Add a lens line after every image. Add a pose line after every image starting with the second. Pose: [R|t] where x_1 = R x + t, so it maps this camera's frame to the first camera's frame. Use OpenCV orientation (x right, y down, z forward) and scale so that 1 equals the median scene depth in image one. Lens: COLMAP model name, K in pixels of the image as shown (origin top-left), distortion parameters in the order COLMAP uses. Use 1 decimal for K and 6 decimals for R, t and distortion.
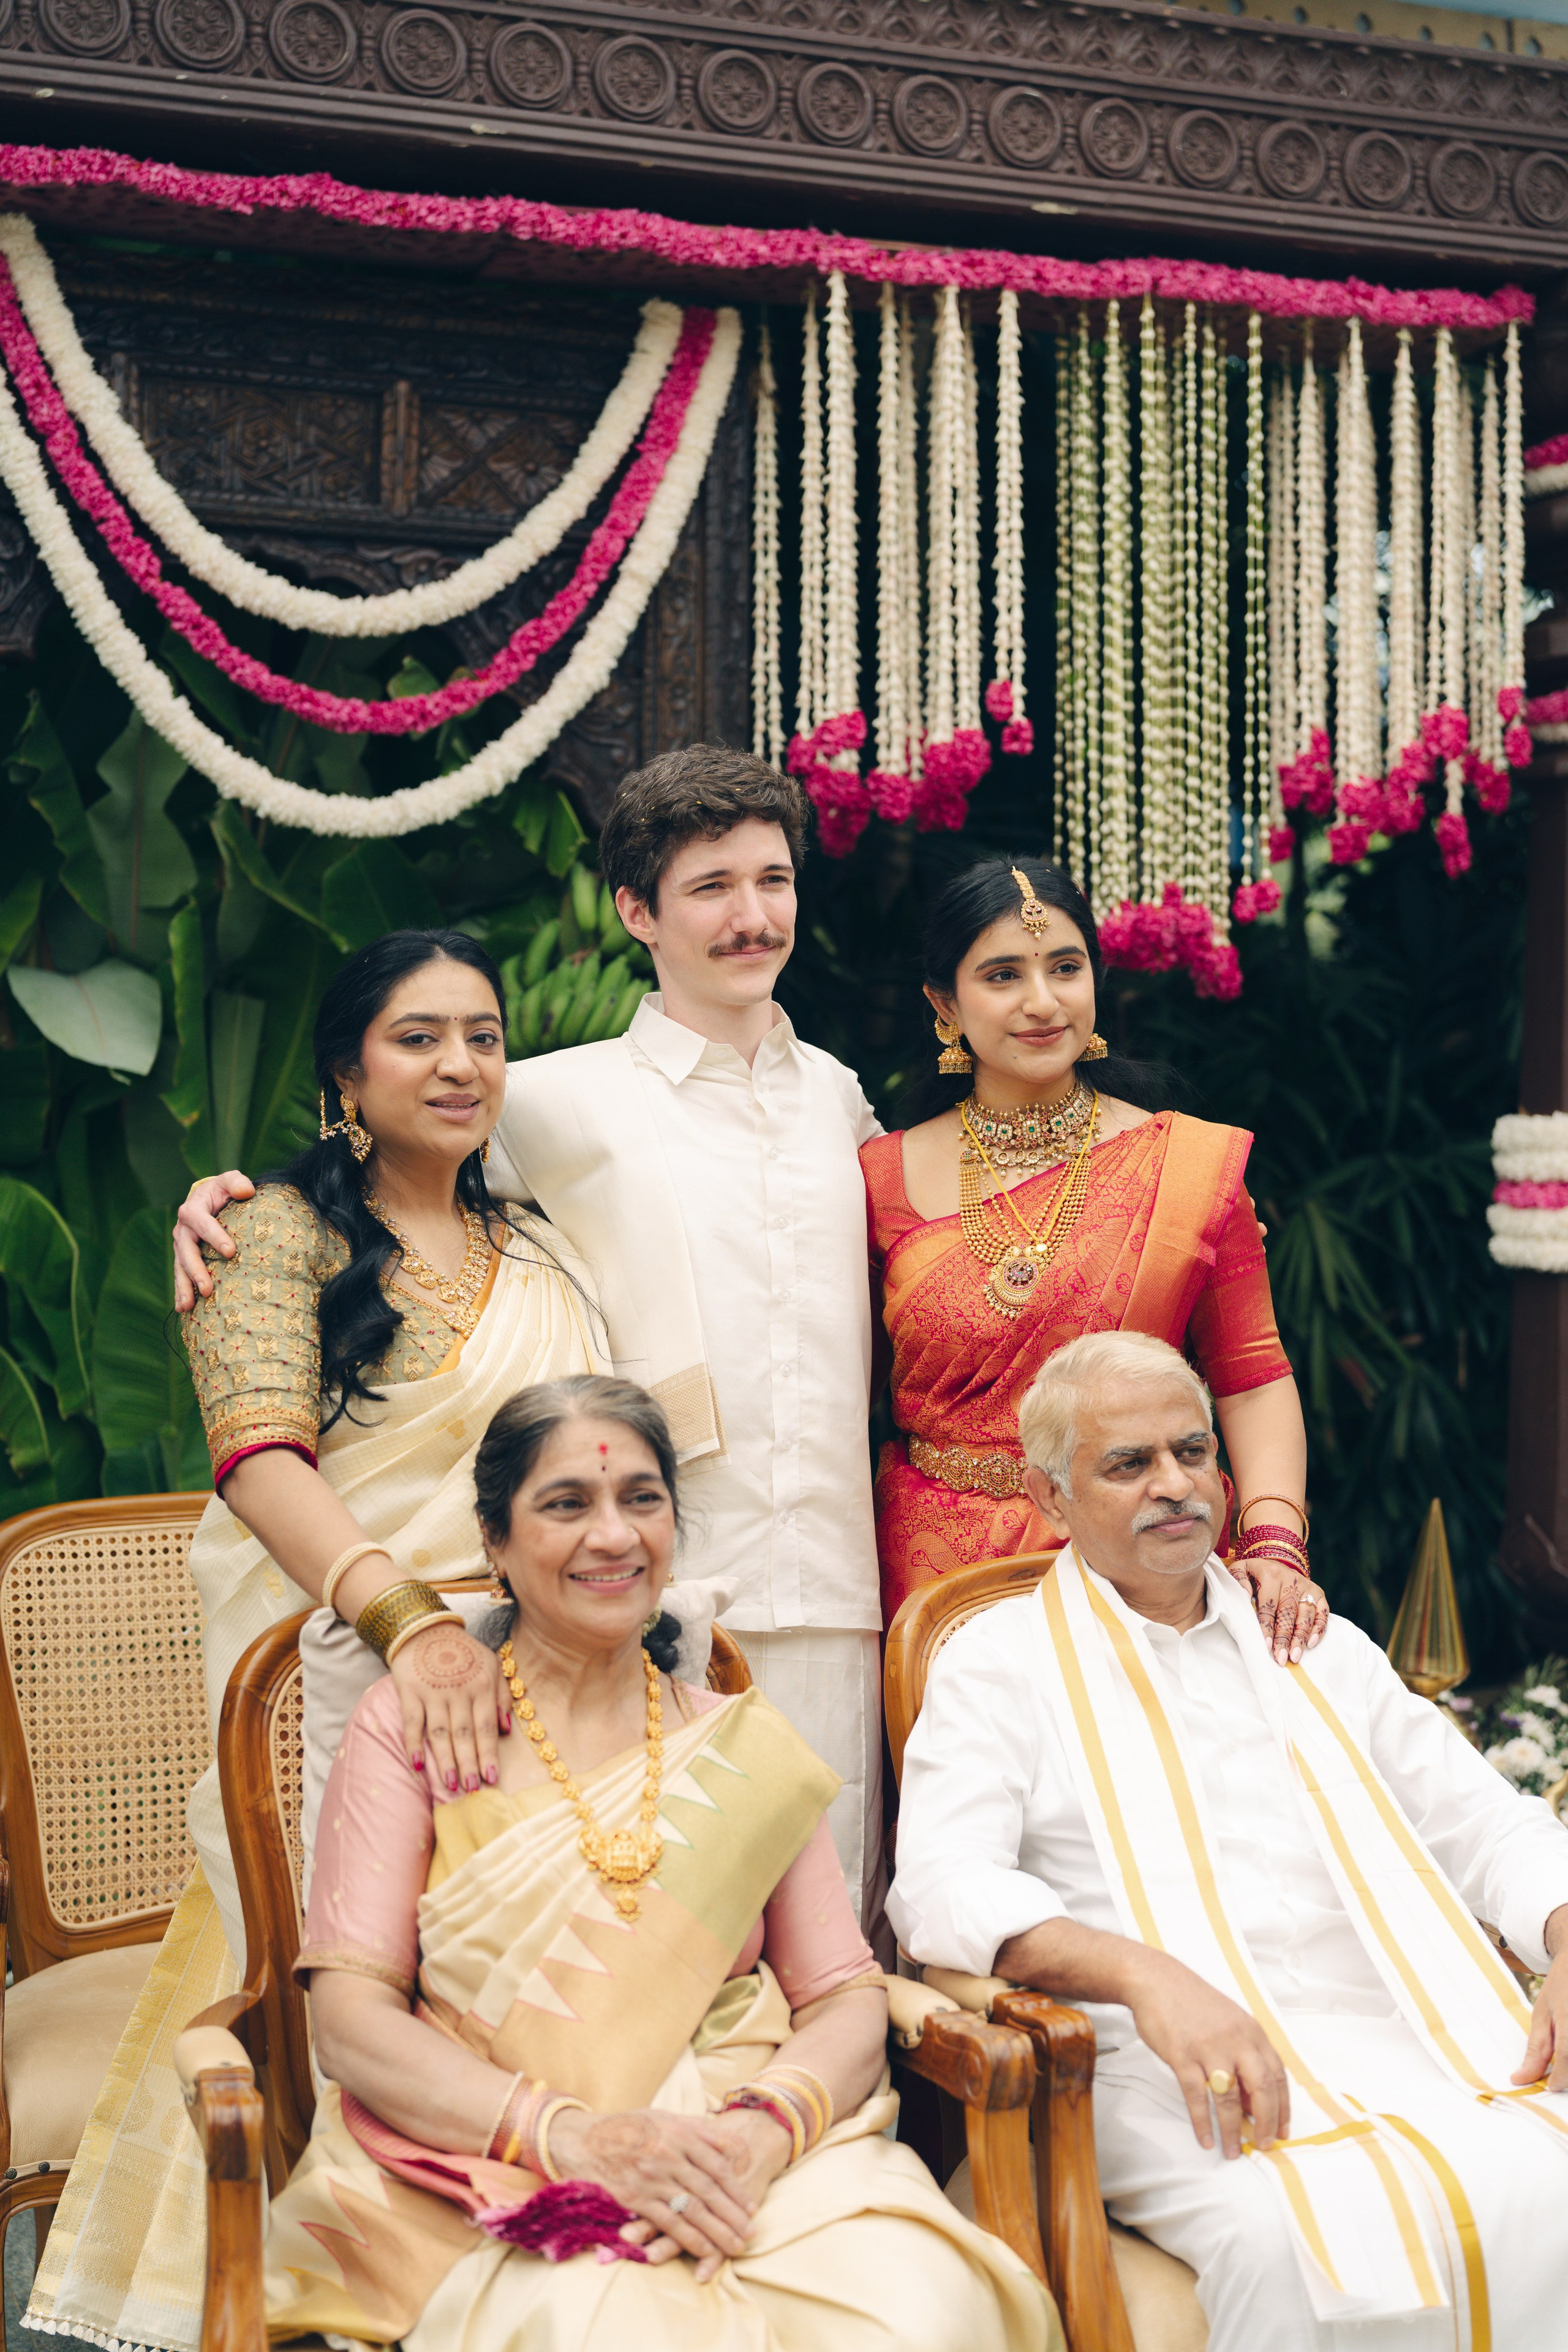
lens RADIAL K [[3254.1, 0, 777.6], [0, 3254.1, 1152.4], [0, 0, 1]] dist [0.020850, 0.022158]
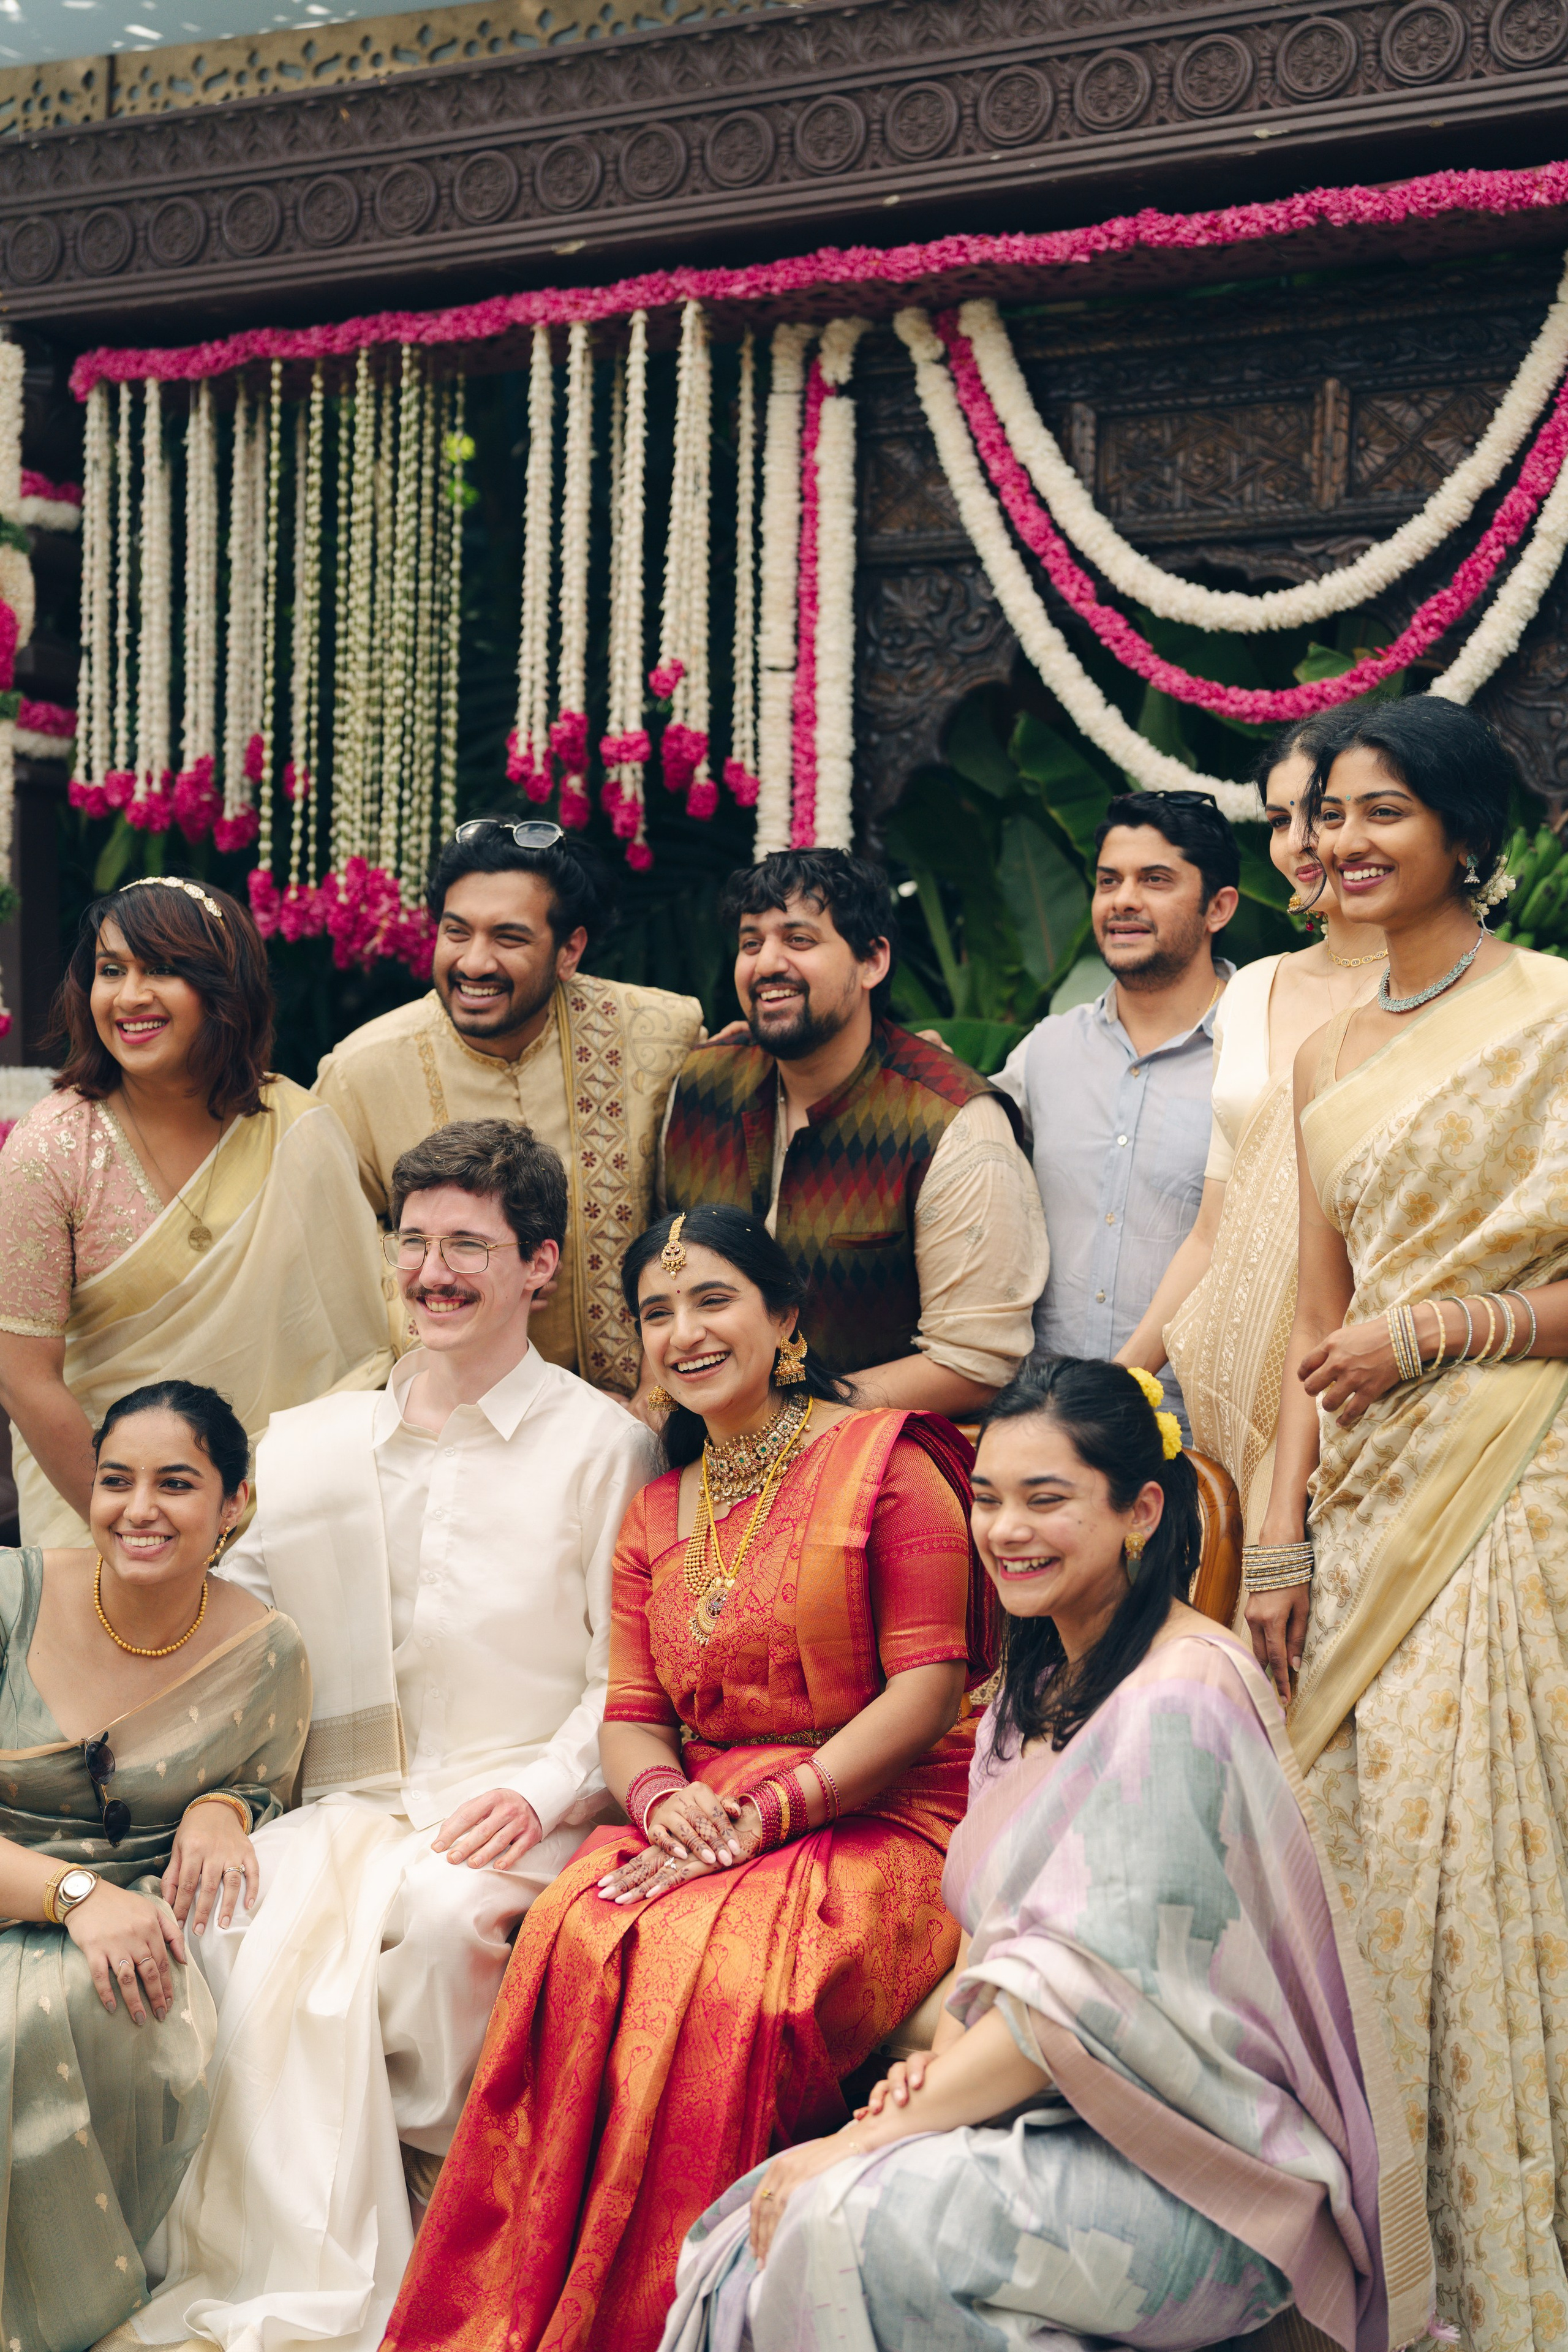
lens RADIAL K [[3268.5, 0, 784.0], [0, 3268.5, 1176.0], [0, 0, 1]] dist [-0.009010, 0.164002]
pose [[0.663947, 0.007719, -0.747740, 0.558763], [-0.016811, 0.999848, -0.004605, 0.025249], [0.747591, 0.015628, 0.663976, 0.185215]]
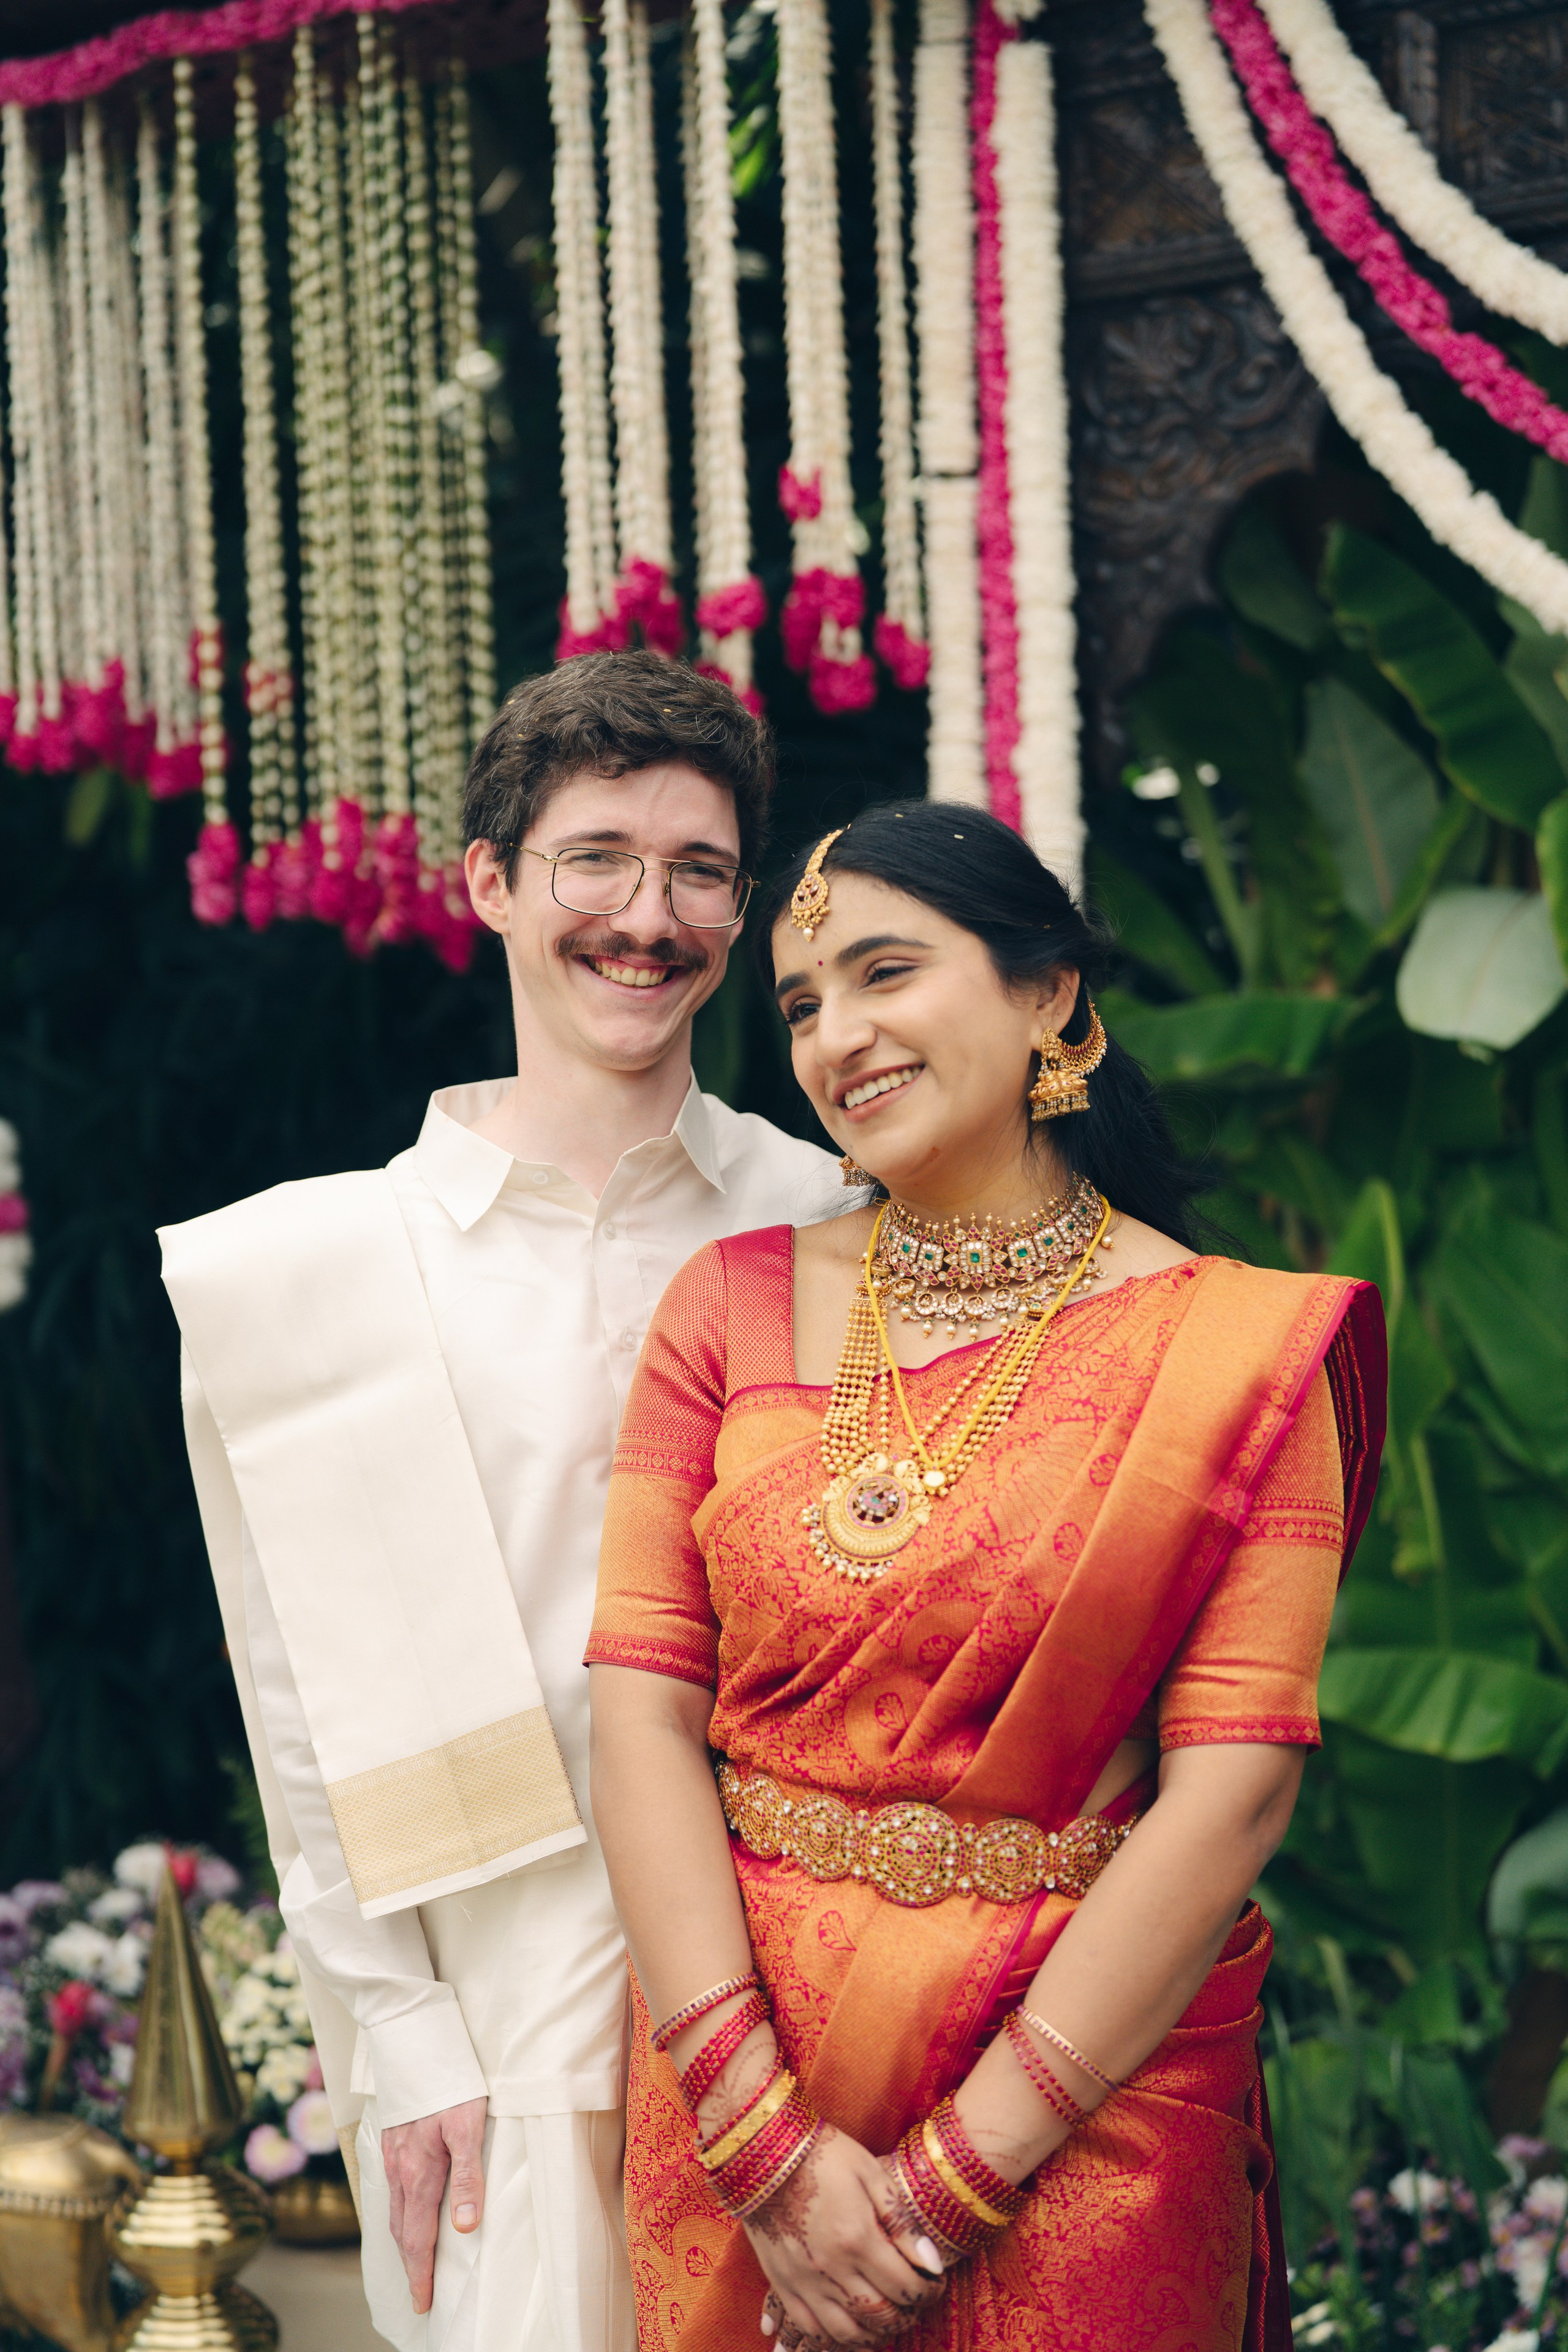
lens RADIAL K [[3254.1, 0, 777.6], [0, 3254.1, 1152.4], [0, 0, 1]] dist [0.020850, 0.022158]
pose [[0.608022, 0.003677, -0.793912, 0.268808], [0.033947, 0.998954, 0.030625, -0.026481], [0.793194, -0.045571, 0.607261, 0.449239]]
